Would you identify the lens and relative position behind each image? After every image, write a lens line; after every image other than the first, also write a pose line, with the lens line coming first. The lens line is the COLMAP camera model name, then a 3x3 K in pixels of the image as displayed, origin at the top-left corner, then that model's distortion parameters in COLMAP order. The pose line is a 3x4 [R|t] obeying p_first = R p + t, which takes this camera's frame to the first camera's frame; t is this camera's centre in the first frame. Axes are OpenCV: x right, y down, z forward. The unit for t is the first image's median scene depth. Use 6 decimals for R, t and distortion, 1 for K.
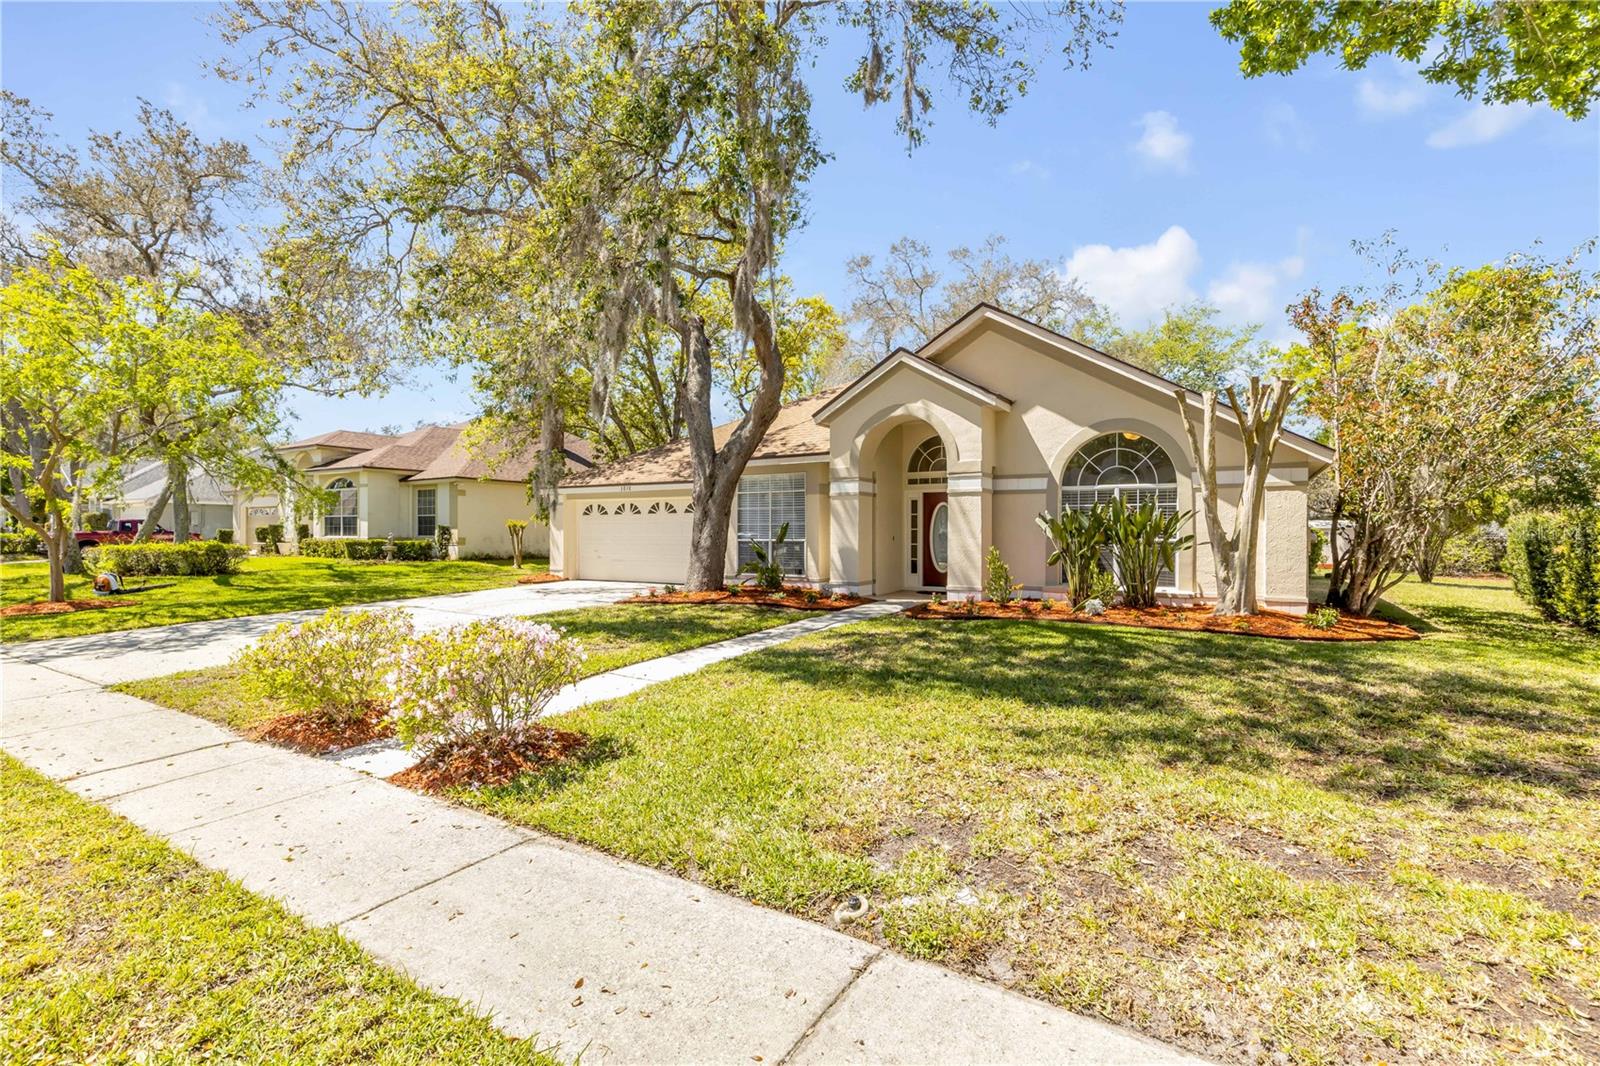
lens RADIAL K [[715.3, 0, 799.0], [0, 715.3, 537.3], [0, 0, 1]] dist [0.000017, -0.000110]
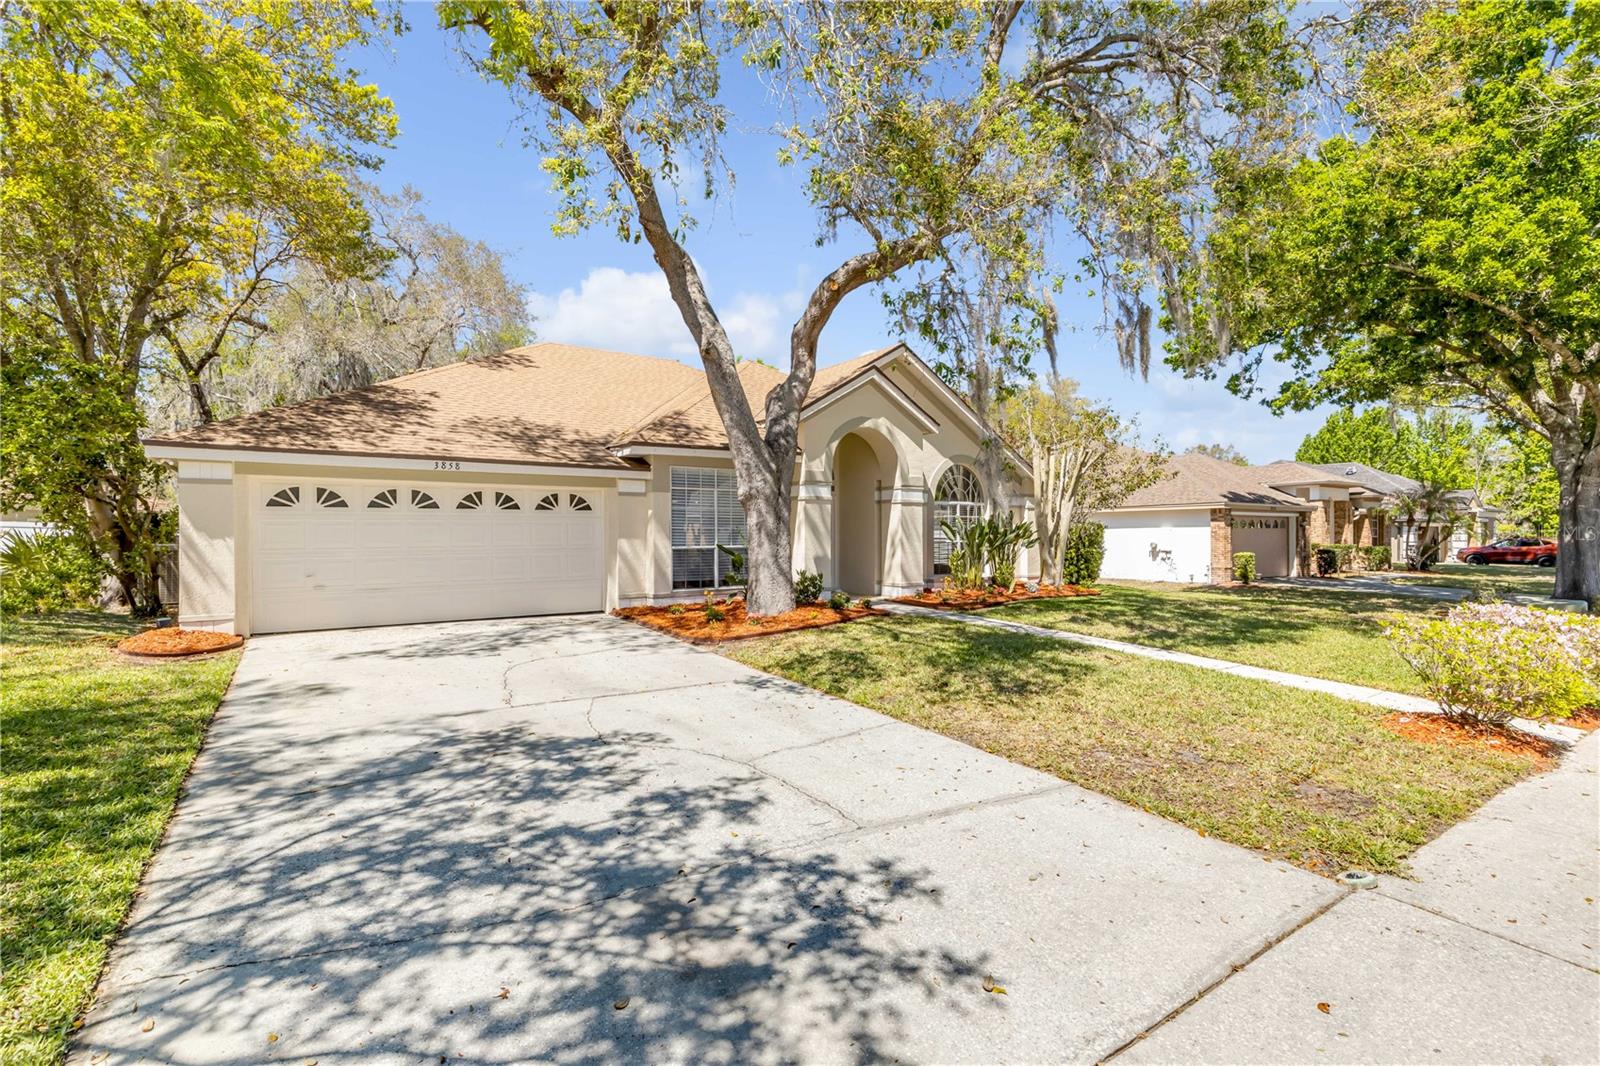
lens RADIAL K [[715.3, 0, 799.0], [0, 715.3, 537.3], [0, 0, 1]] dist [0.000017, -0.000110]
pose [[0.418394, -0.005061, 0.908251, -0.845267], [0.010226, 0.999947, 0.000861, -0.007858], [-0.908208, 0.008927, 0.418424, 0.624023]]
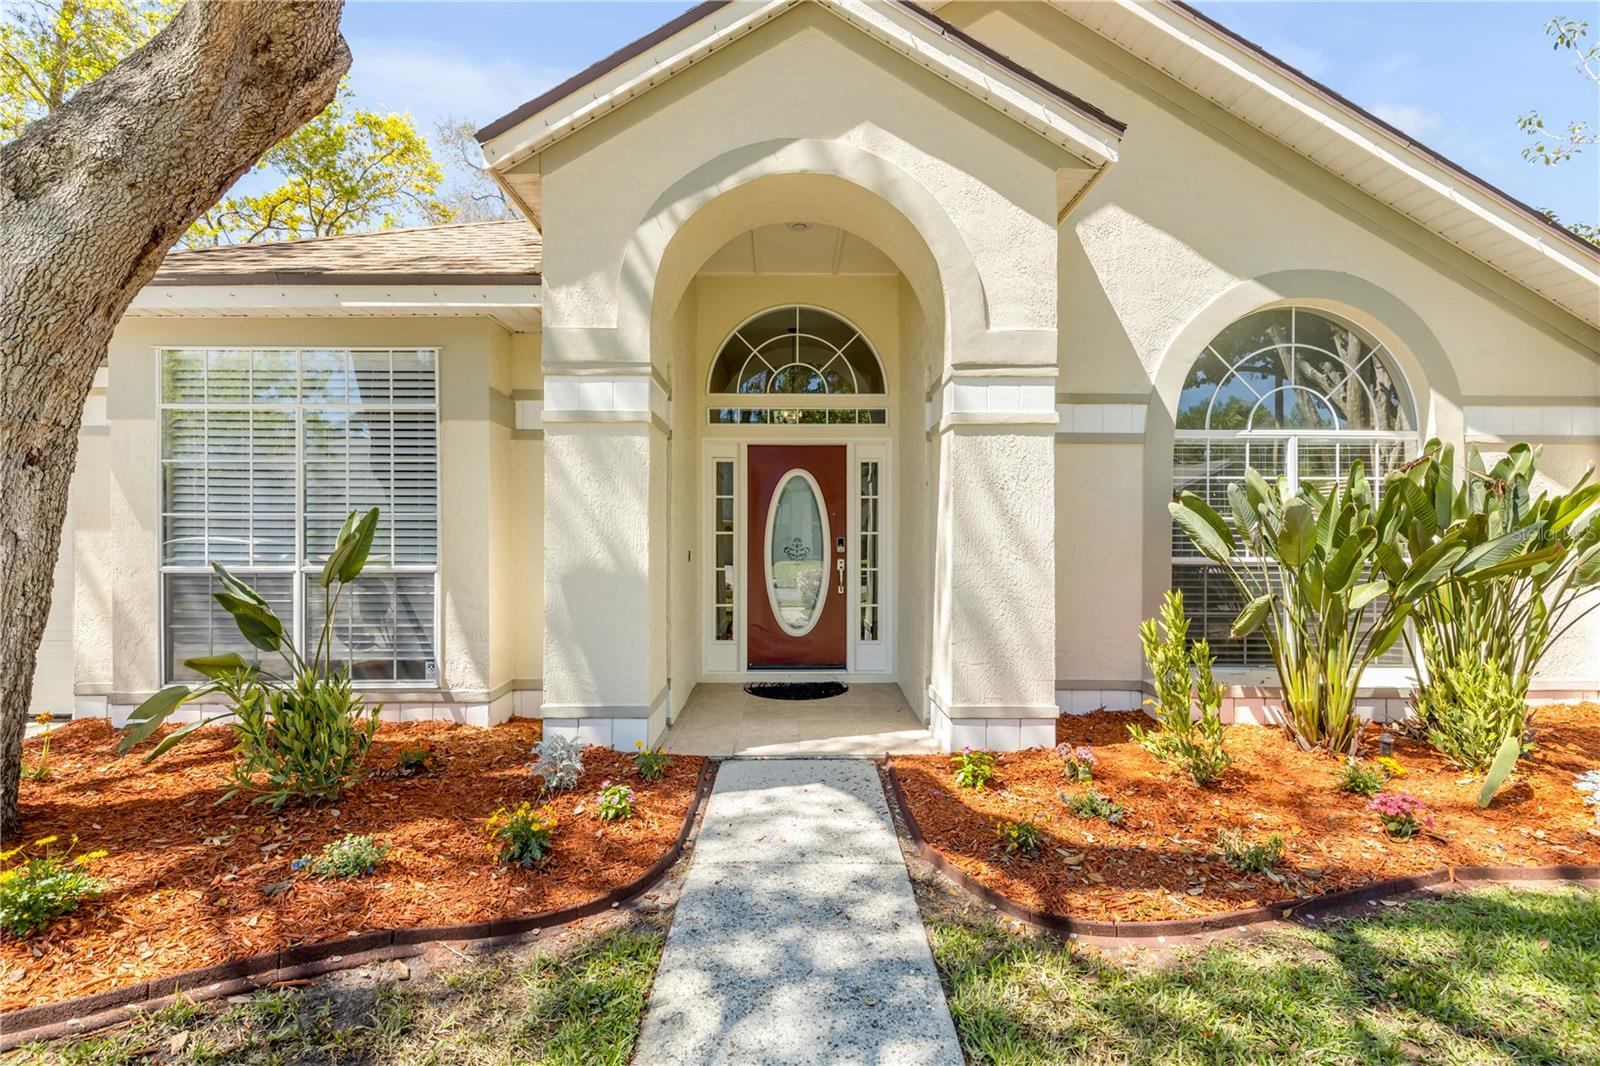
lens RADIAL K [[715.3, 0, 799.0], [0, 715.3, 537.3], [0, 0, 1]] dist [0.000017, -0.000110]
pose [[0.850438, 0.001138, 0.526074, -0.021898], [0.001358, 0.999990, -0.004359, -0.008065], [-0.526073, 0.004421, 0.850428, 0.707758]]
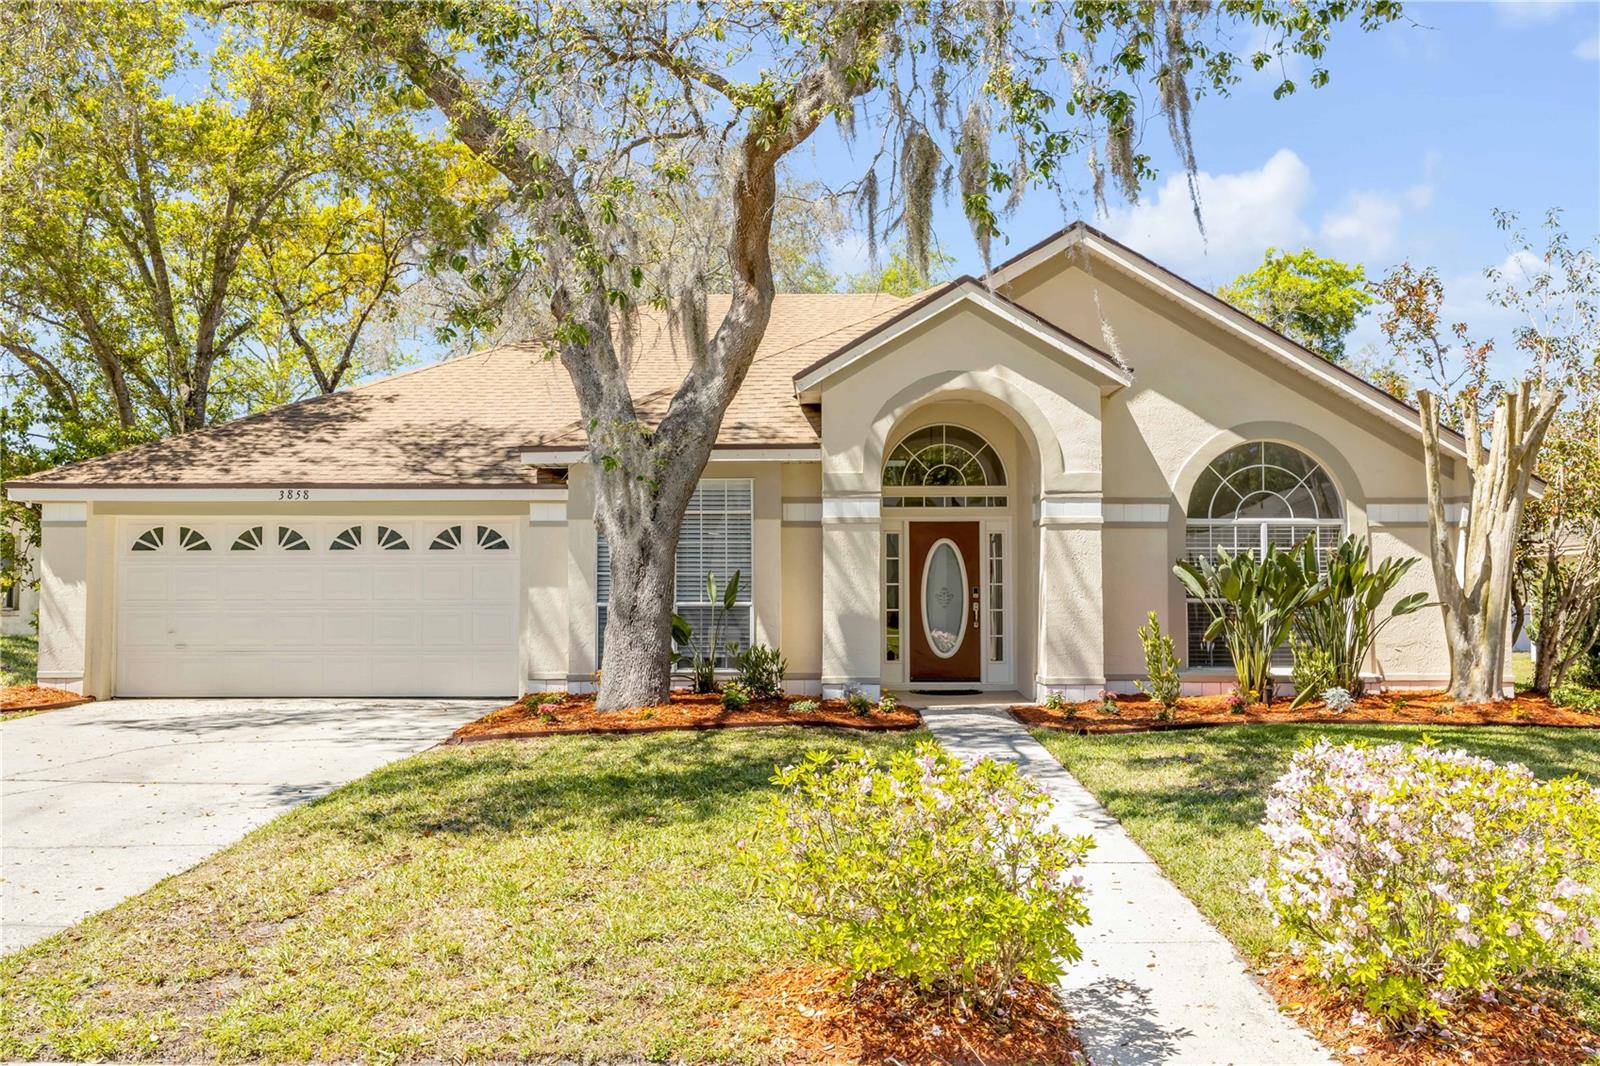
lens RADIAL K [[1300.2, 0, 800.0], [0, 1300.2, 533.0], [0, 0, 1]] dist [-0.007401, 0.007126]
pose [[0.866219, 0.023646, 0.499104, -0.483272], [0.003572, 0.998561, -0.053507, 0.003420], [-0.499651, 0.048132, 0.864888, 0.144601]]
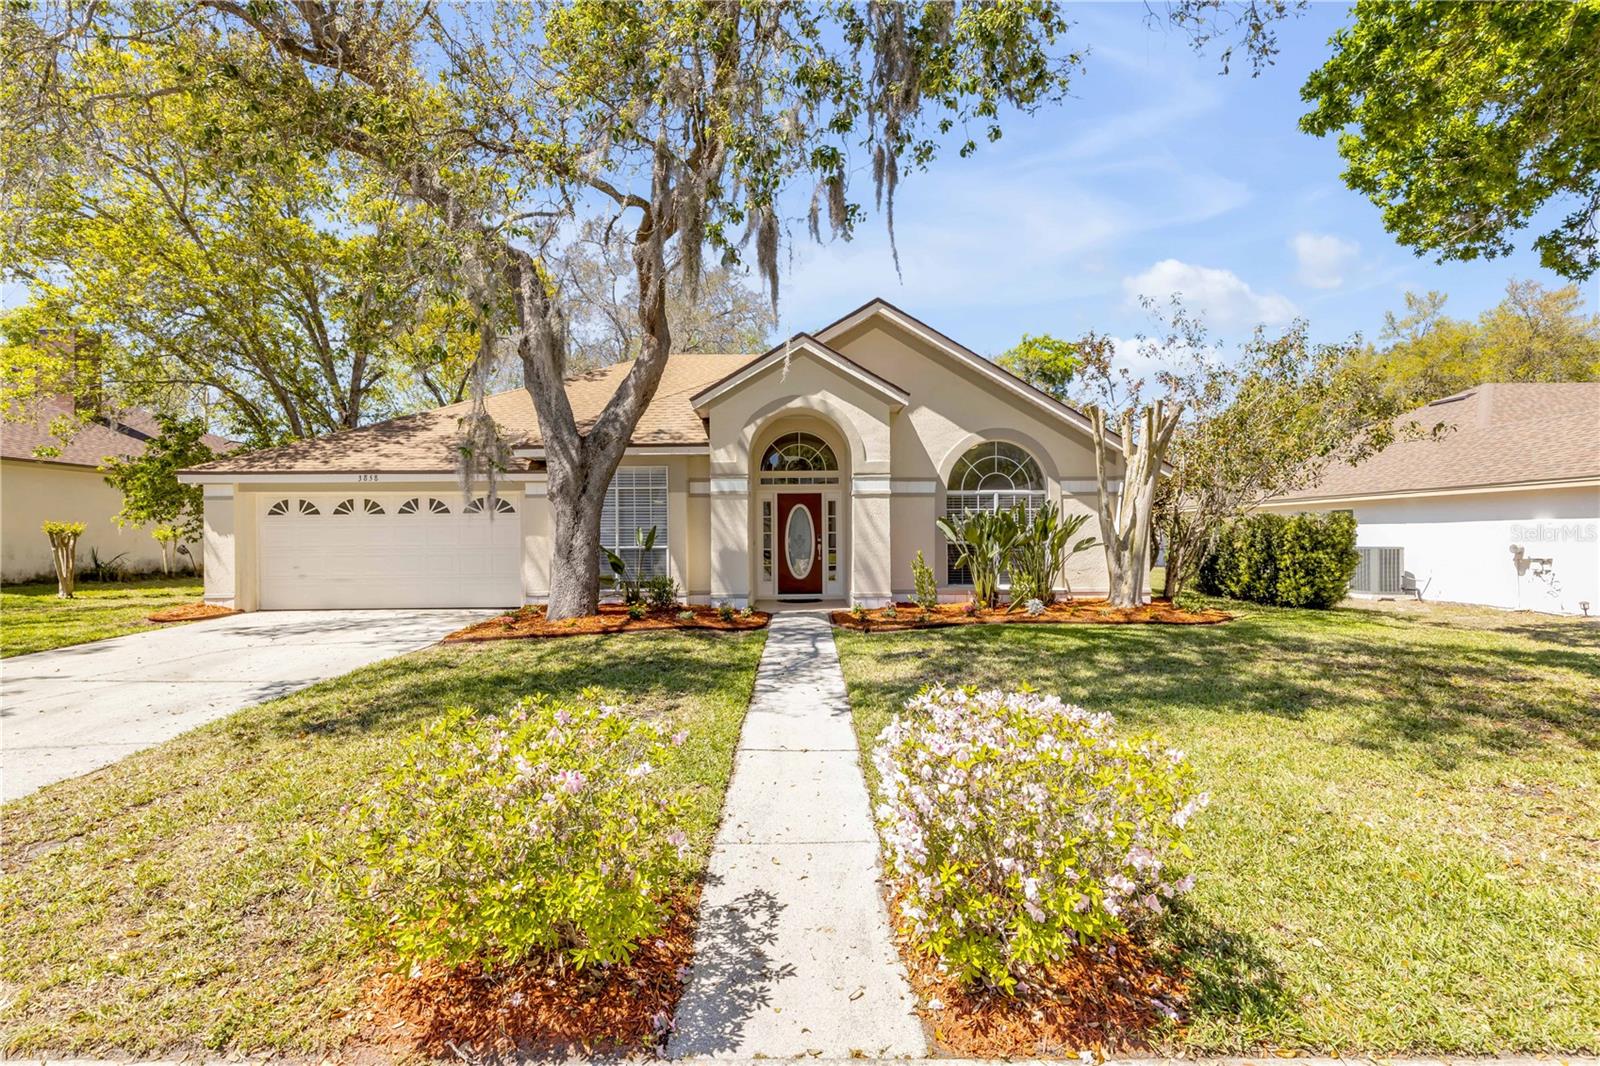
lens RADIAL K [[715.3, 0, 799.0], [0, 715.3, 537.3], [0, 0, 1]] dist [0.000017, -0.000110]
pose [[0.851055, -0.007936, 0.525017, -0.322194], [0.010704, 0.999940, -0.002236, -0.004070], [-0.524968, 0.007523, 0.851089, 0.223718]]
